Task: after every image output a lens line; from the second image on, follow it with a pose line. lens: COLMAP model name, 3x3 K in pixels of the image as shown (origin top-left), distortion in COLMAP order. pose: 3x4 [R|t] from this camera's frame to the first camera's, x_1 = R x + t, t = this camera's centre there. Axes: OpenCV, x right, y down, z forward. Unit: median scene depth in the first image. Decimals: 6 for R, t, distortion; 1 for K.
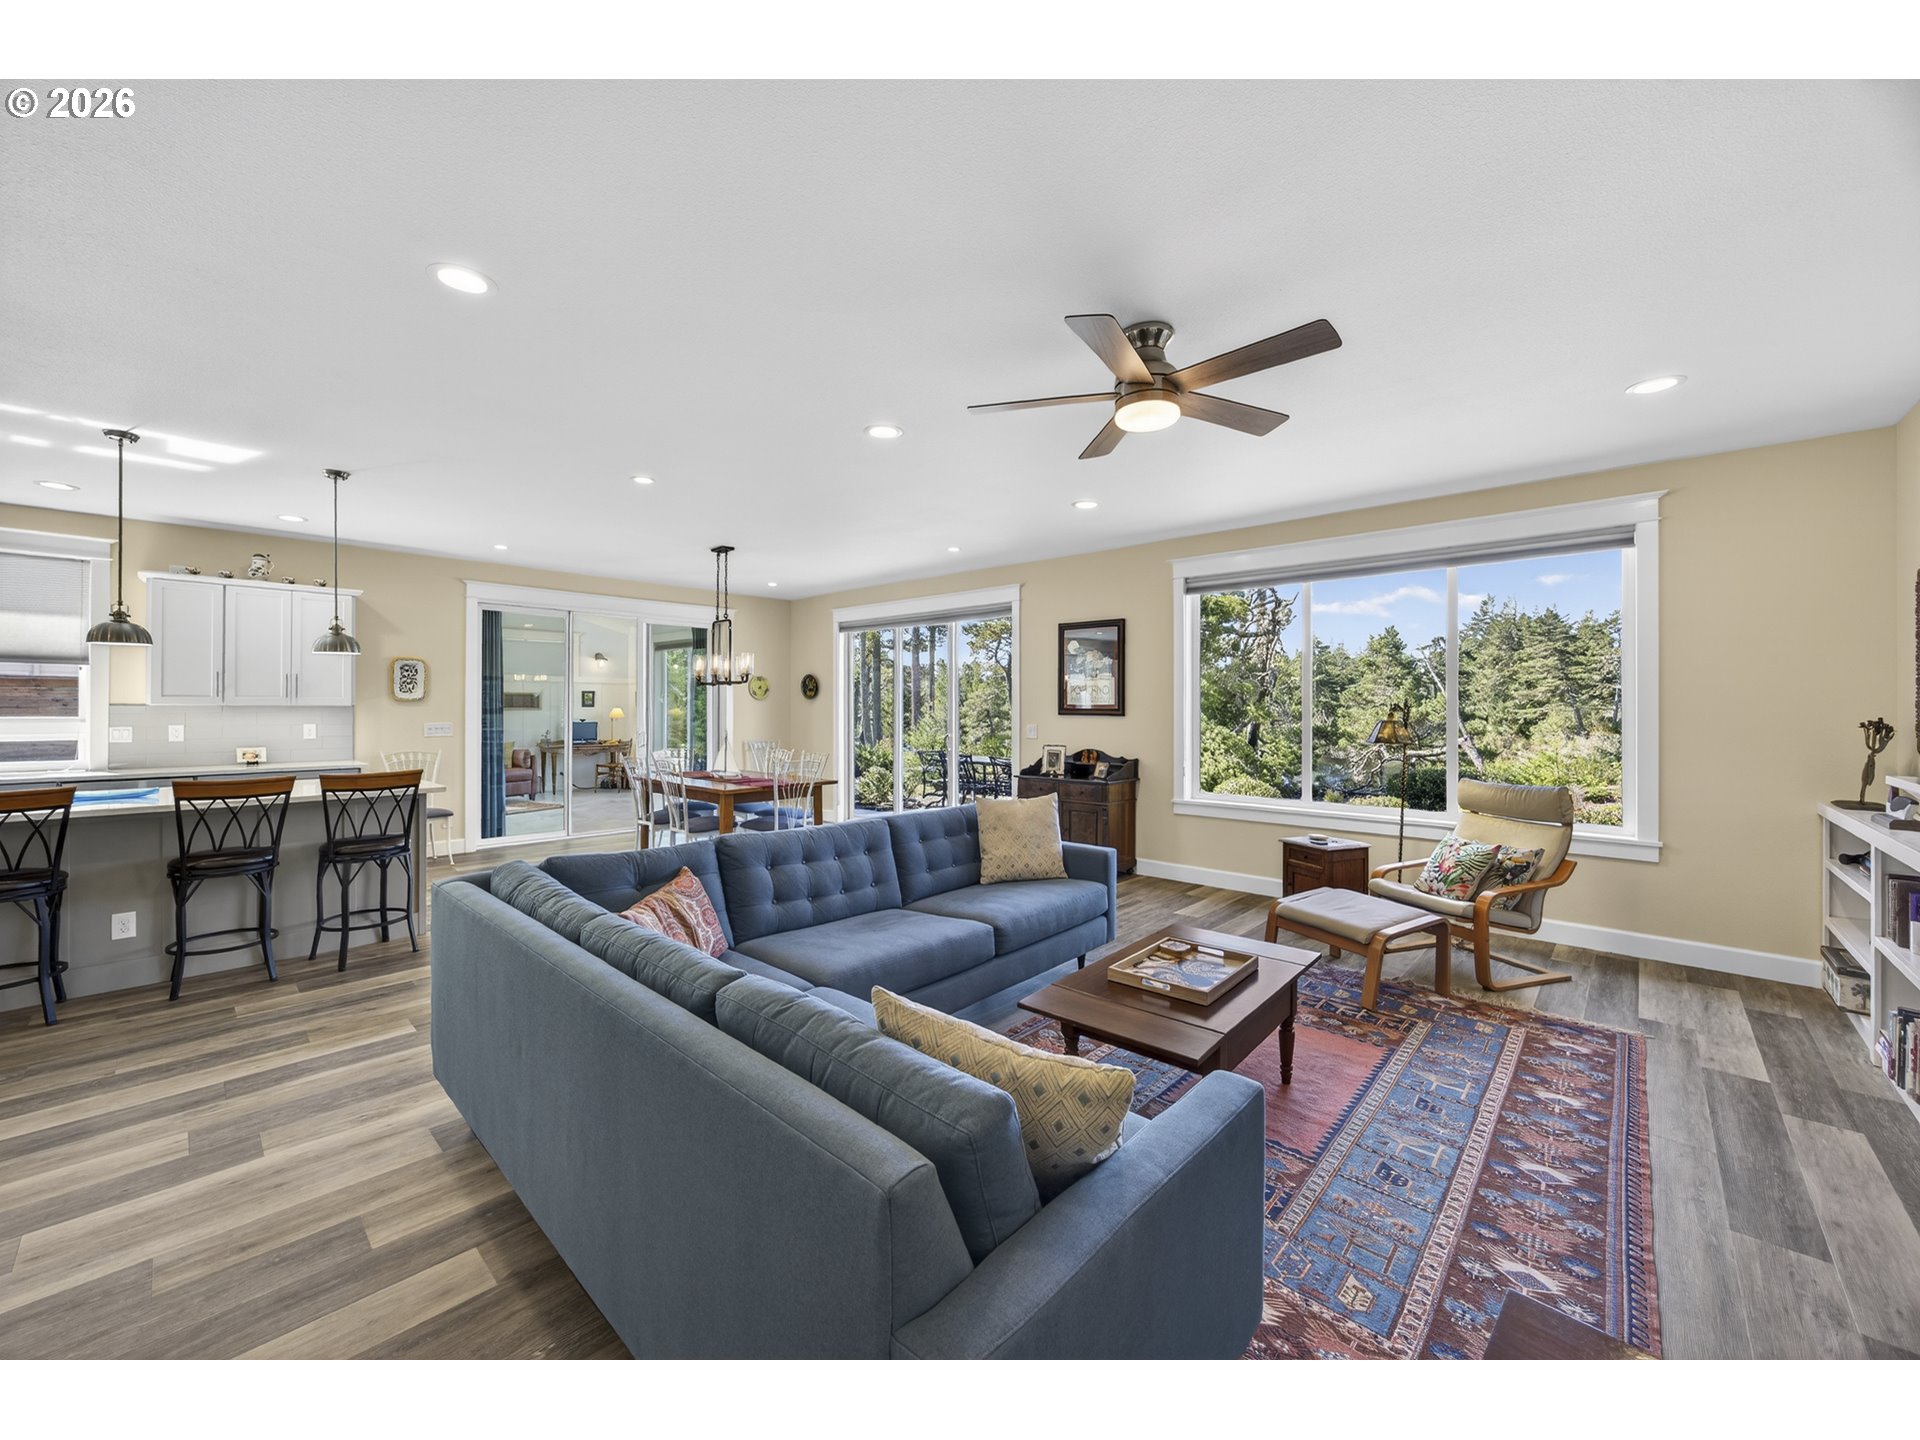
lens RADIAL K [[764.5, 0, 960.0], [0, 764.5, 720.0], [0, 0, 1]] dist [-0.001513, -0.000102]
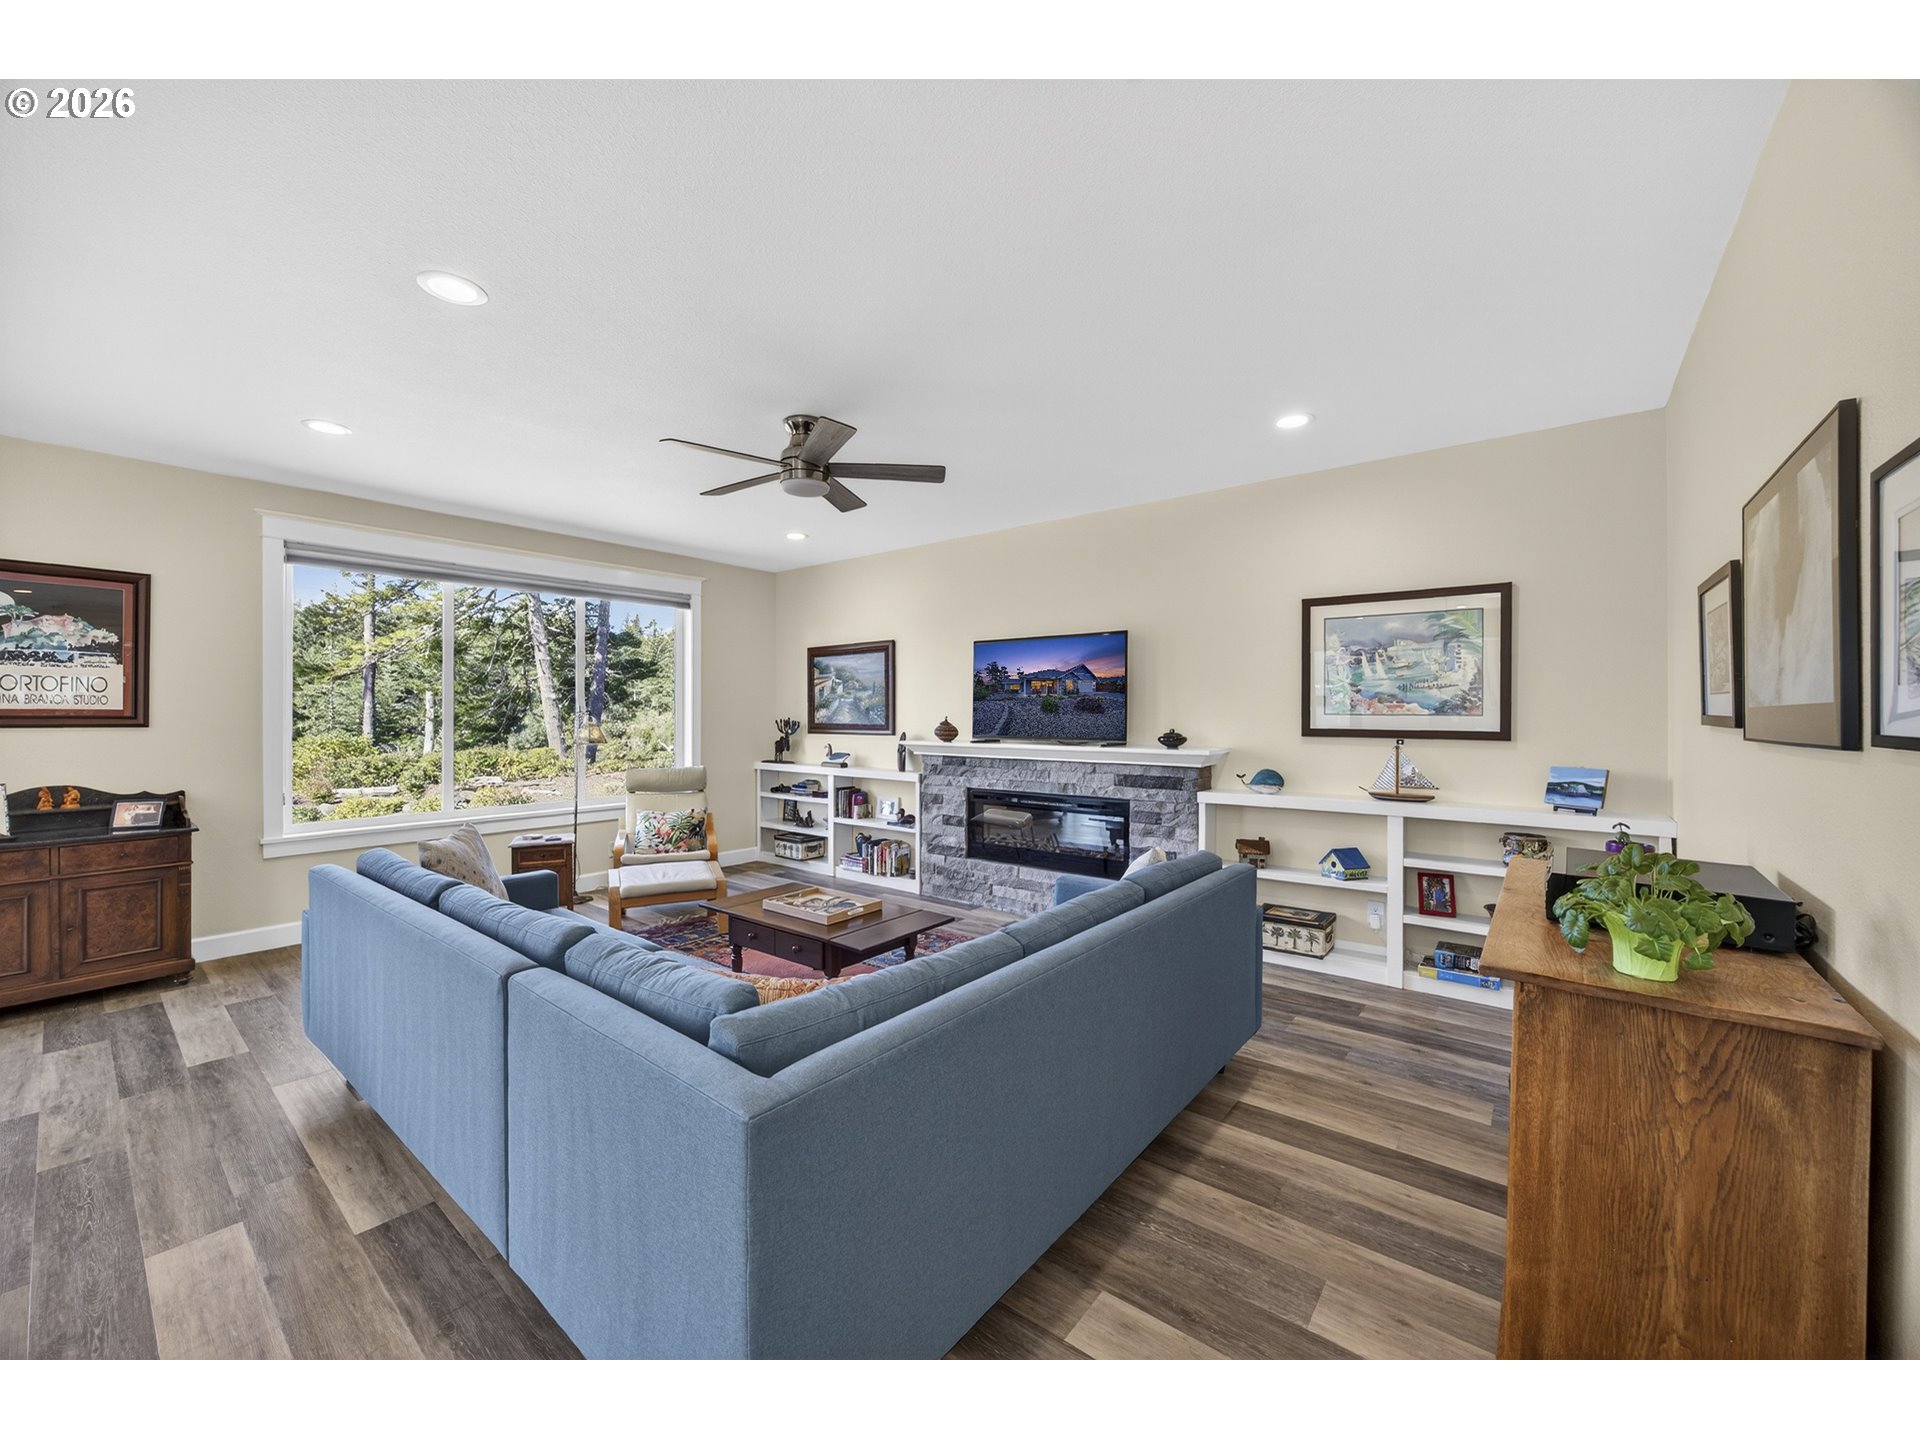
lens RADIAL K [[764.5, 0, 960.0], [0, 764.5, 720.0], [0, 0, 1]] dist [-0.001513, -0.000102]
pose [[-0.057009, -0.007563, 0.998345, -0.492989], [0.018862, 0.999785, 0.008651, -0.003725], [-0.998195, 0.019324, -0.056854, 0.384052]]
